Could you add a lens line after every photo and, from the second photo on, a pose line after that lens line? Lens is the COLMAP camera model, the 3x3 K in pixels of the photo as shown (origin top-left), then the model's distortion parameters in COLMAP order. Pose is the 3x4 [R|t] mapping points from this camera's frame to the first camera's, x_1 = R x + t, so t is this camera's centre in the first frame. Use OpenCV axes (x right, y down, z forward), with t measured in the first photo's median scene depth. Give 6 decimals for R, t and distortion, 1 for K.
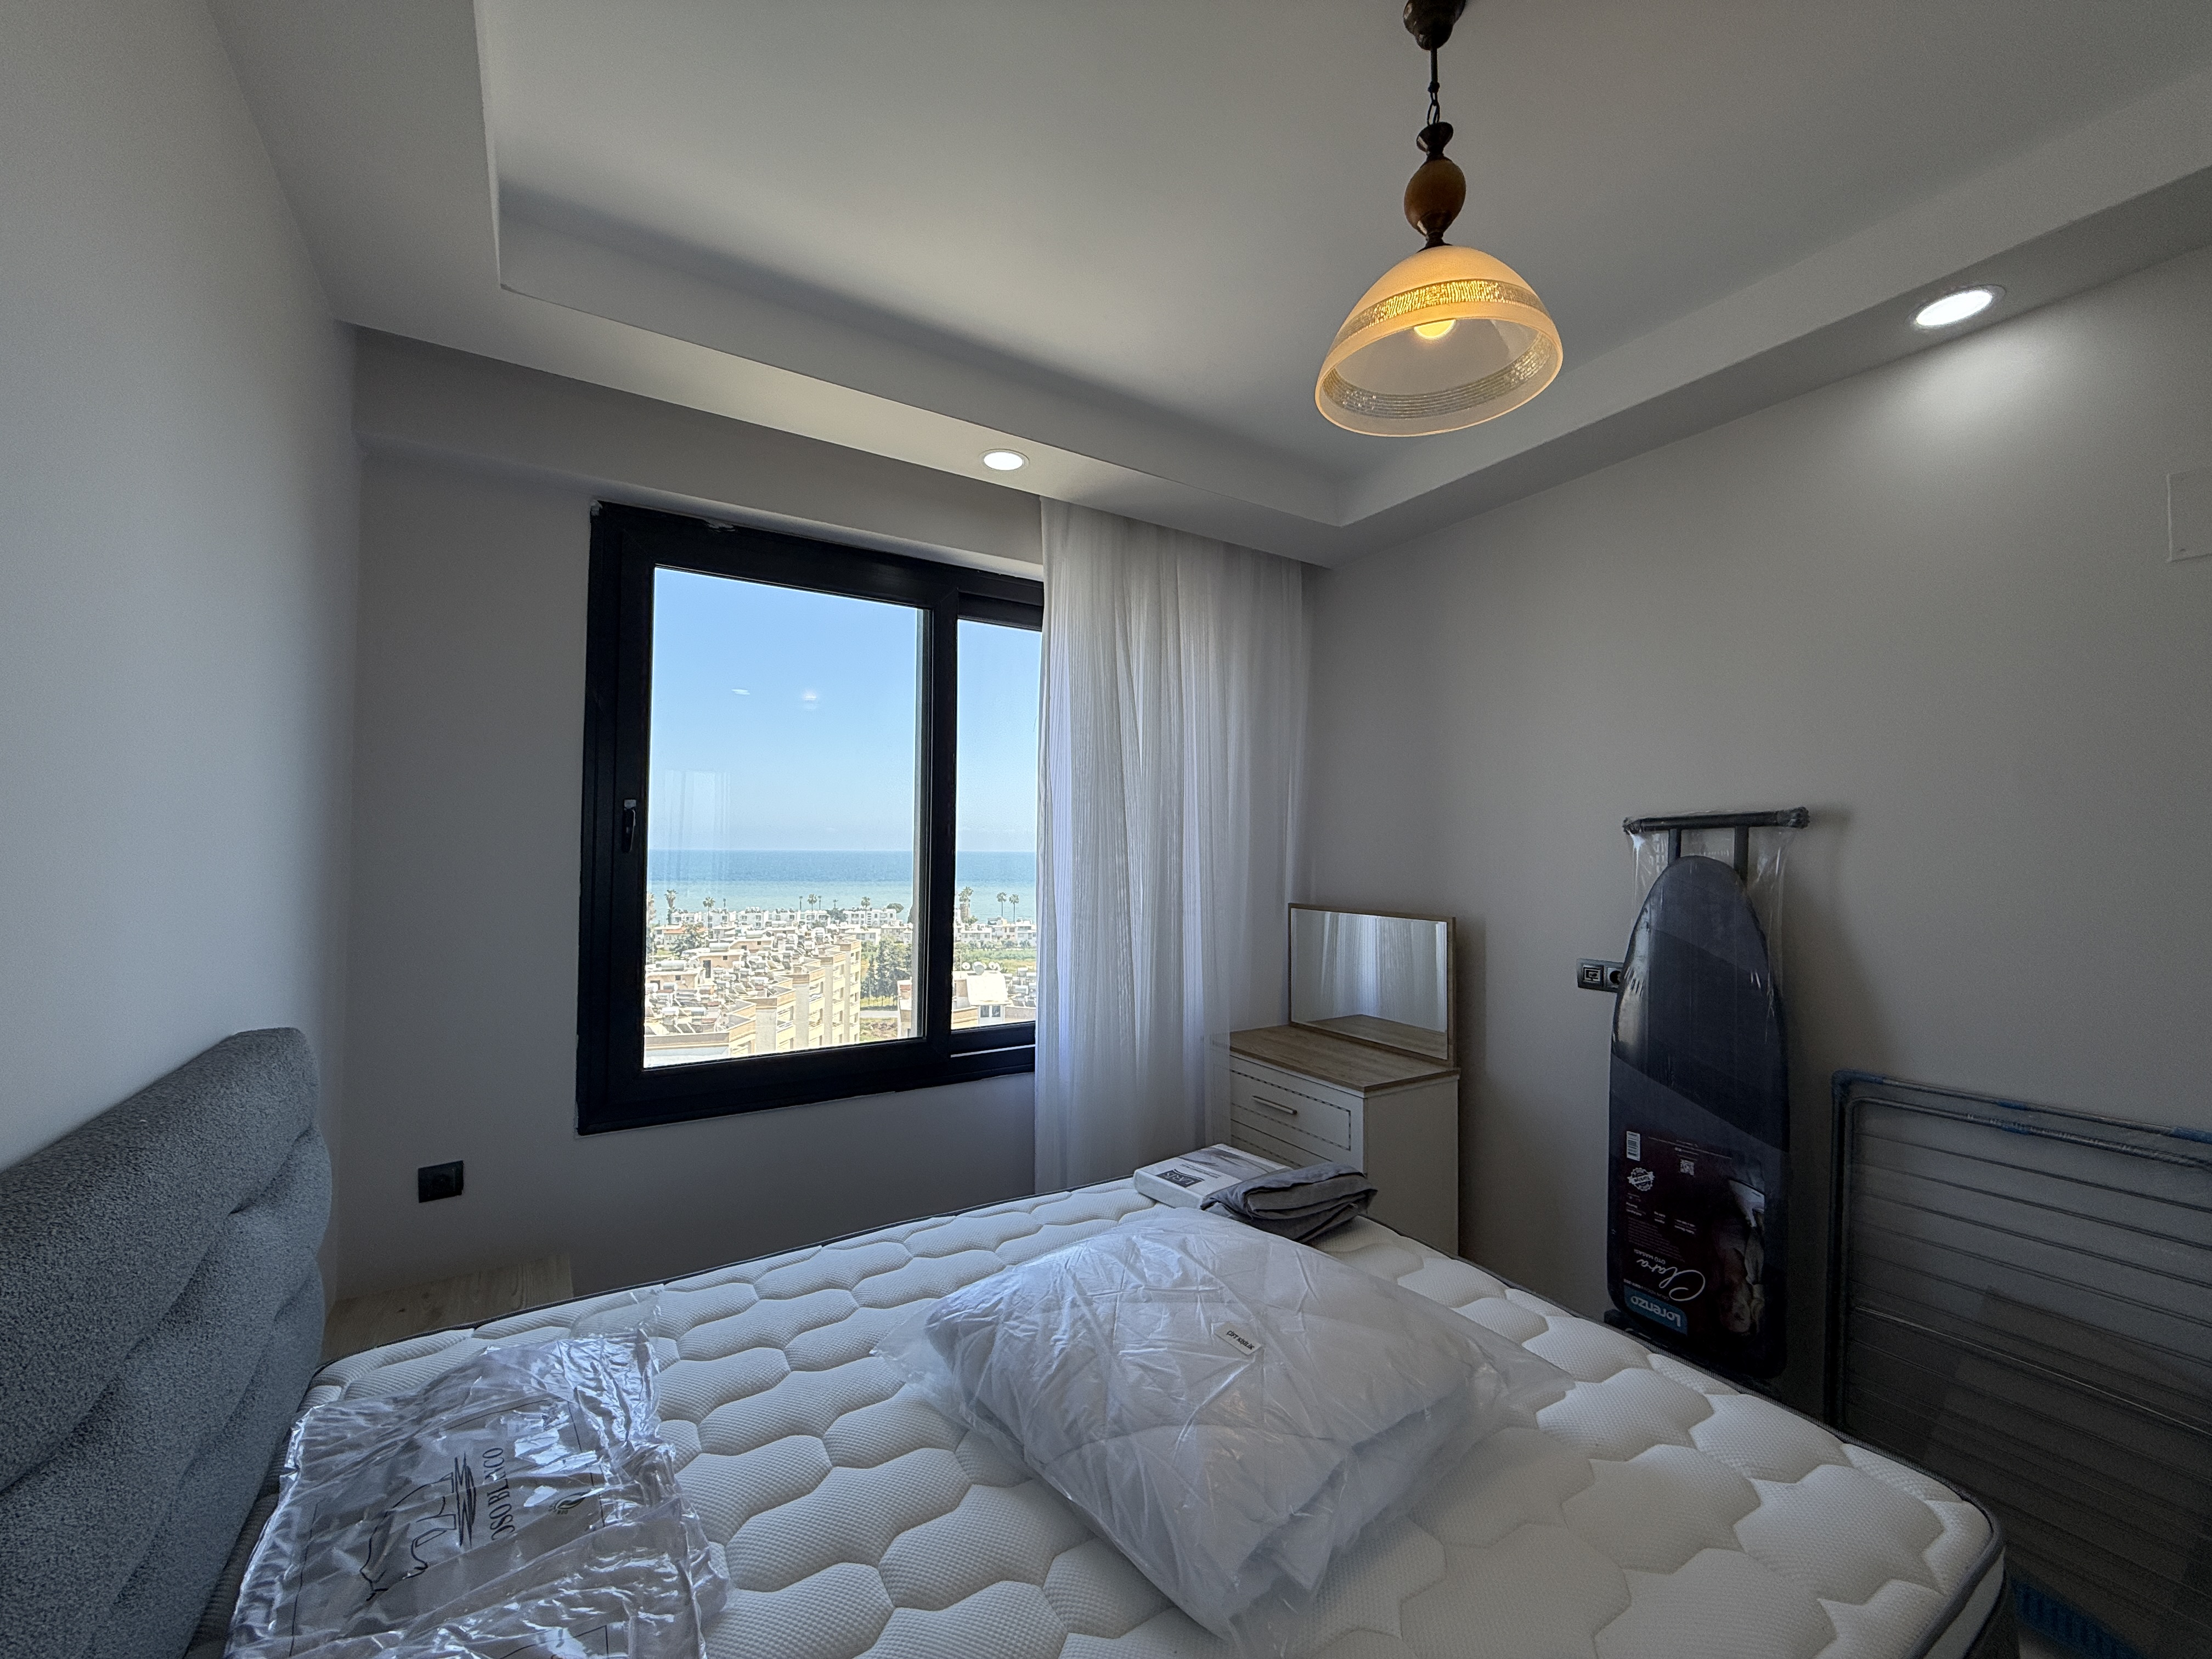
lens RADIAL K [[886.5, 0, 1106.0], [0, 886.5, 829.5], [0, 0, 1]] dist [0.005040, -0.000205]
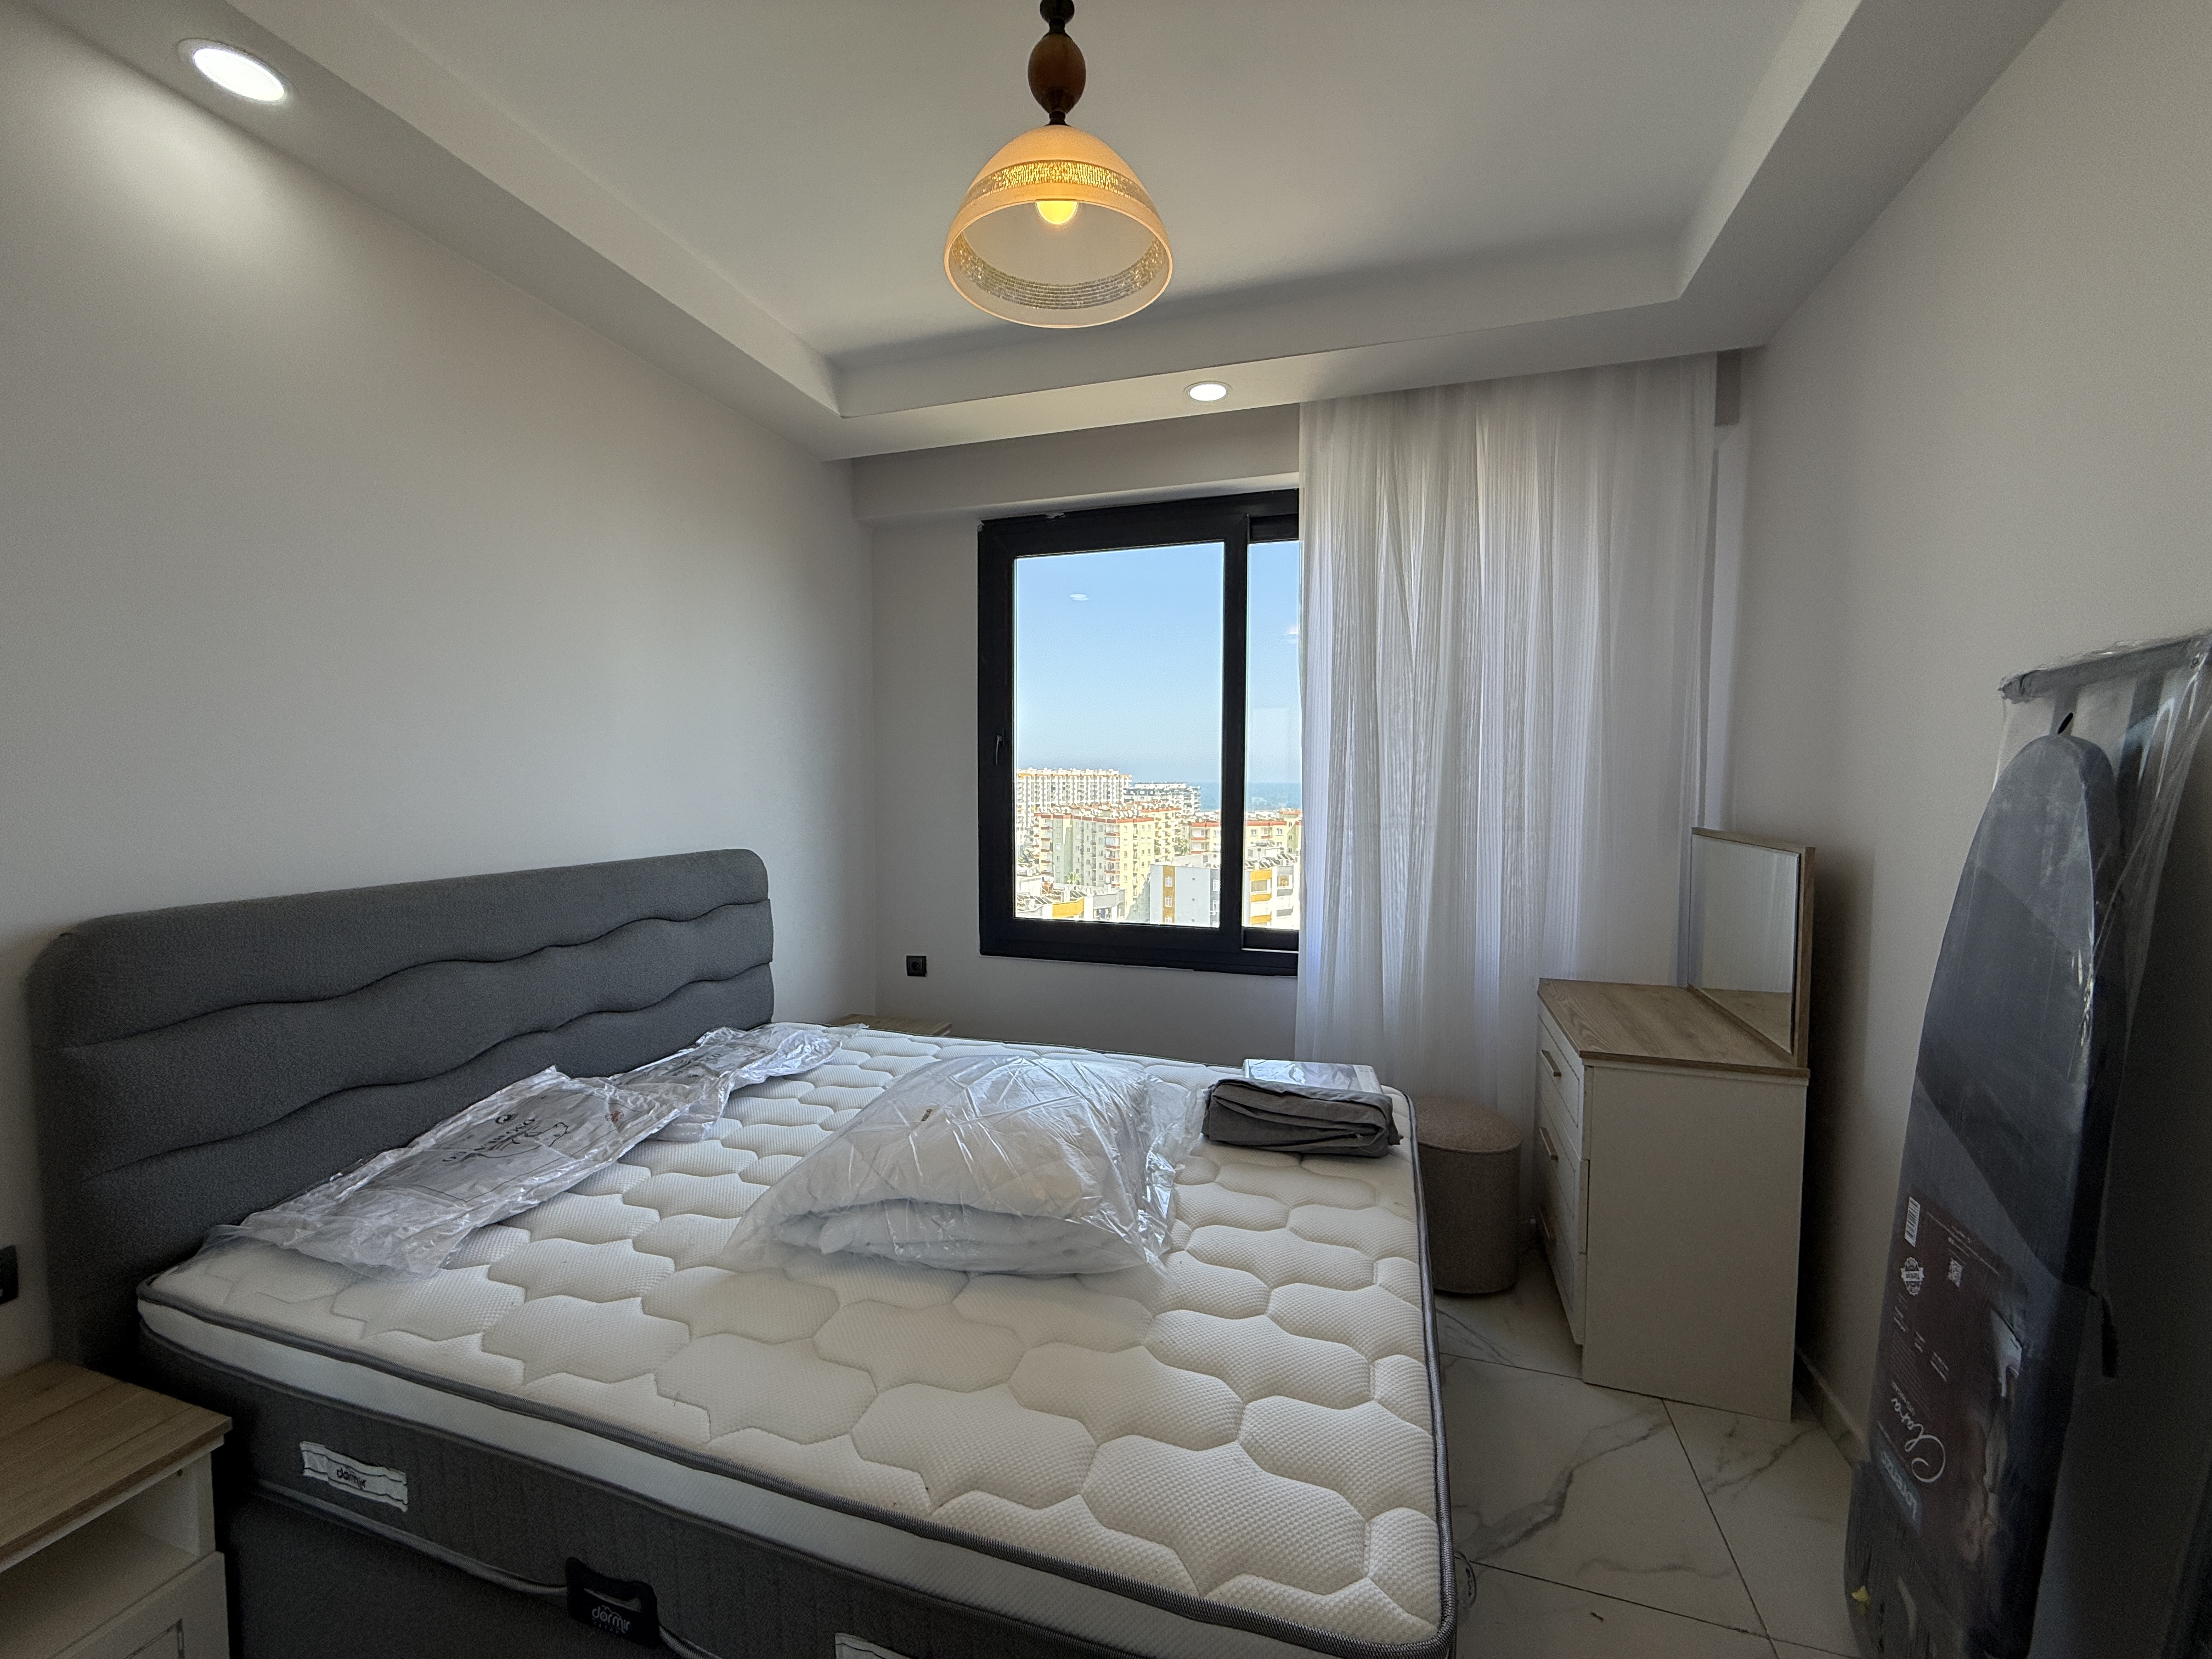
lens RADIAL K [[886.5, 0, 1106.0], [0, 886.5, 829.5], [0, 0, 1]] dist [0.005040, -0.000205]
pose [[0.647497, 0.037293, -0.761155, 0.675024], [0.019481, 0.997666, 0.065452, 0.038317], [0.761819, -0.057208, 0.645259, 0.200347]]
